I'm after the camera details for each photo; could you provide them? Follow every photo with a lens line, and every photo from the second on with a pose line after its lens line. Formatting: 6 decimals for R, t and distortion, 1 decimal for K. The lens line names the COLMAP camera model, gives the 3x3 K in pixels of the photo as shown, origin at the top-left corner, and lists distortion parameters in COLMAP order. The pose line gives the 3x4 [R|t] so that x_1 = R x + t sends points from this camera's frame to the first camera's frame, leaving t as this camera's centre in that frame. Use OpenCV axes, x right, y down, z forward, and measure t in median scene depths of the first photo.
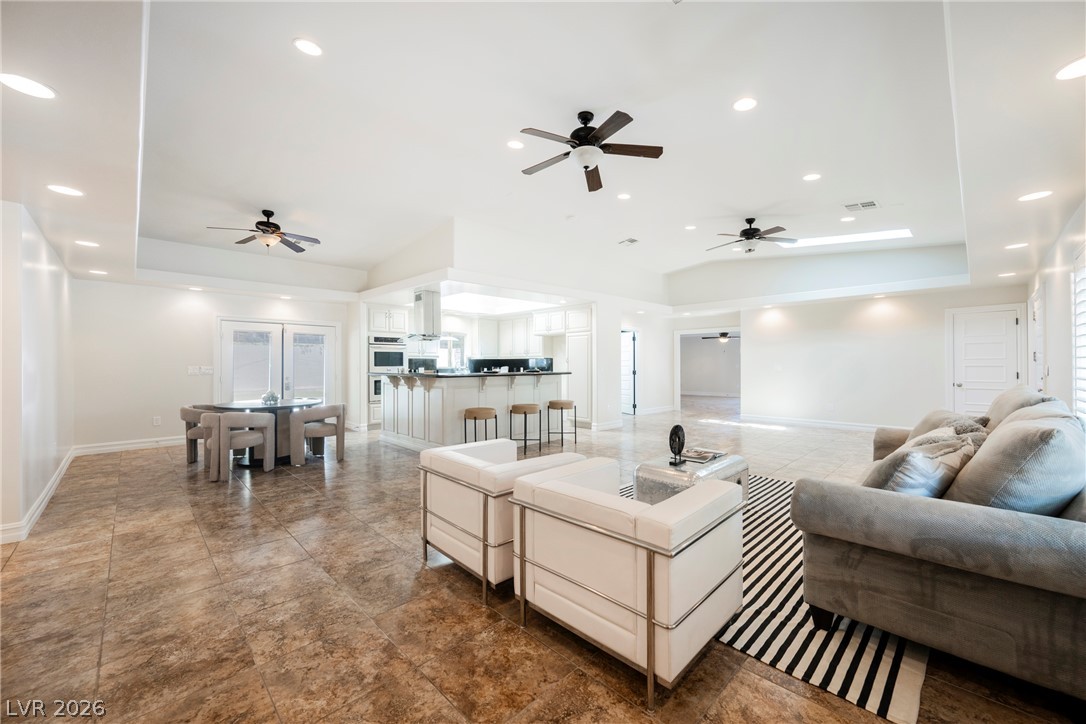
lens RADIAL K [[424.8, 0, 540.9], [0, 424.8, 368.2], [0, 0, 1]] dist [-0.003438, 0.000753]
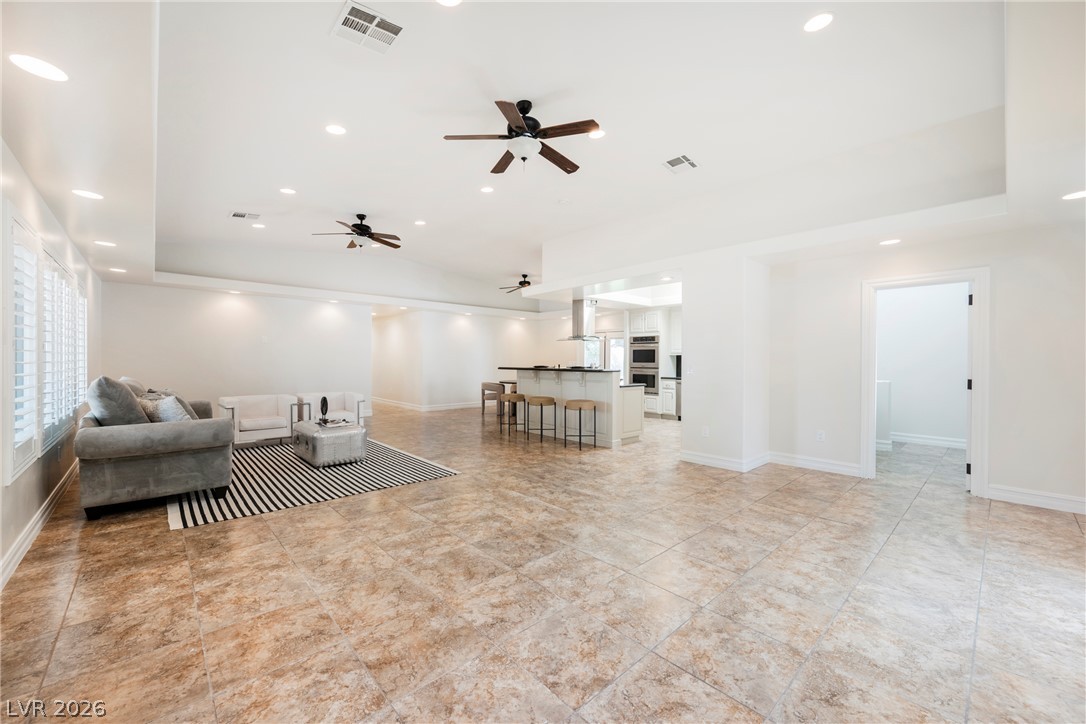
lens RADIAL K [[424.8, 0, 544.2], [0, 424.8, 364.3], [0, 0, 1]] dist [-0.003438, 0.000753]
pose [[-0.017892, 0.009843, -0.999791, 0.804087], [-0.014246, 0.999848, 0.010098, -0.007694], [0.999738, 0.014424, -0.017749, 0.782447]]
